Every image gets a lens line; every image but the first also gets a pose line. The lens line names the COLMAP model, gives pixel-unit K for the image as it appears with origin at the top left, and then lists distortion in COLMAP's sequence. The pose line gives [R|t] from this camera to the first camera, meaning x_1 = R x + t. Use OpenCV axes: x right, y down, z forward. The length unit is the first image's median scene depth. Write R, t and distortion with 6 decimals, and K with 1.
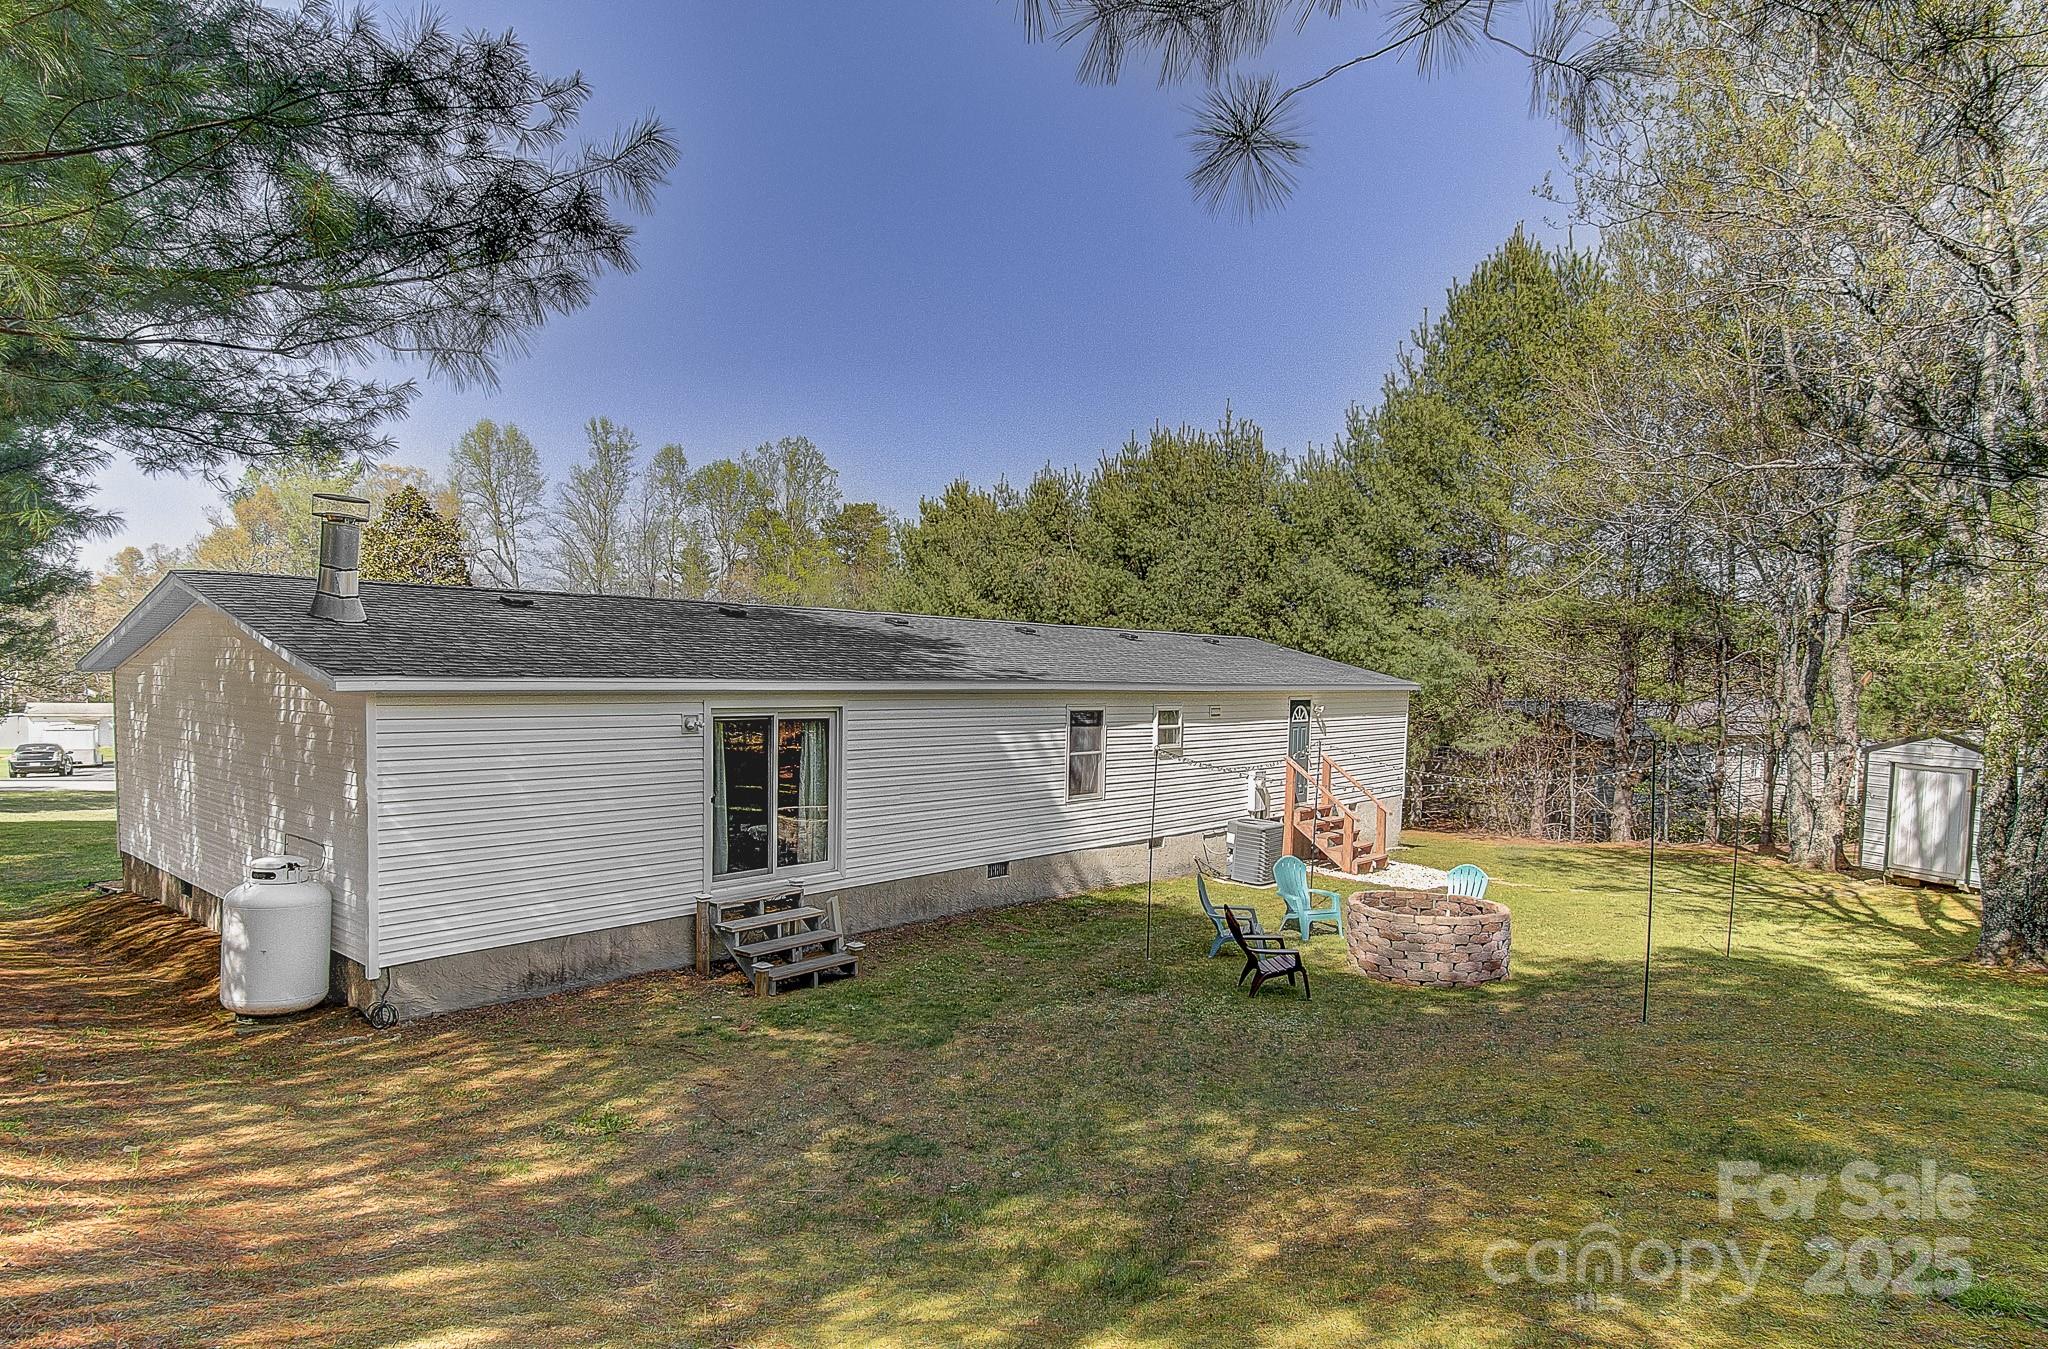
lens RADIAL K [[1143.9, 0, 1021.6], [0, 1143.9, 681.4], [0, 0, 1]] dist [0.000186, -0.000010]
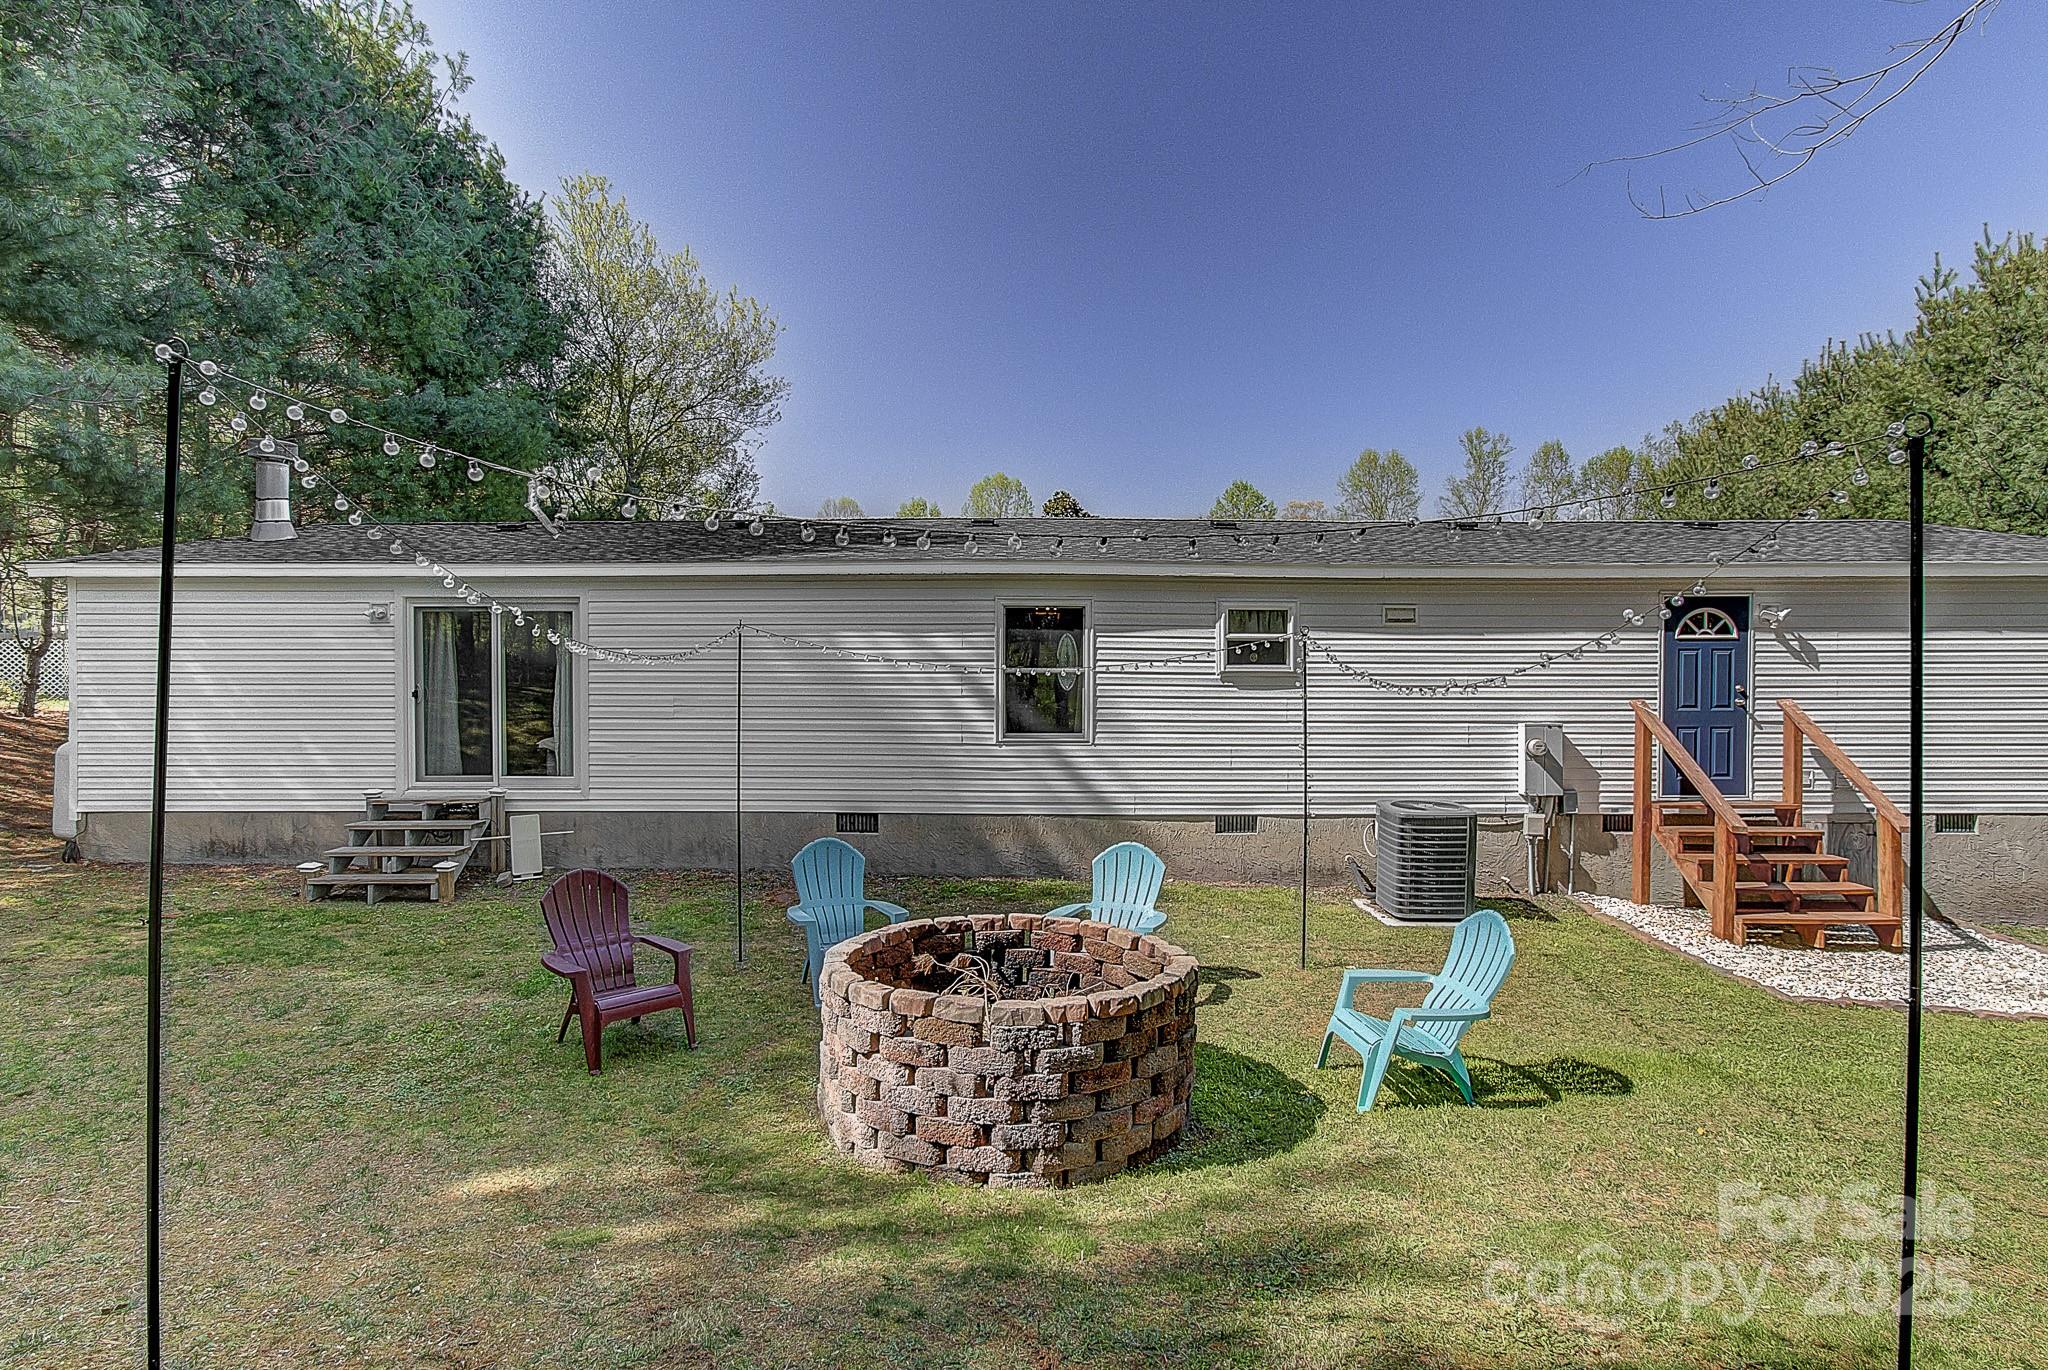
lens RADIAL K [[1044.0, 0, 1024.1], [0, 1044.0, 692.8], [0, 0, 1]] dist [-0.010149, 0.000370]
pose [[0.660532, -0.007600, -0.750760, 0.460951], [0.005300, 0.999971, -0.005460, 0.071315], [0.750779, -0.000372, 0.660553, 0.529717]]
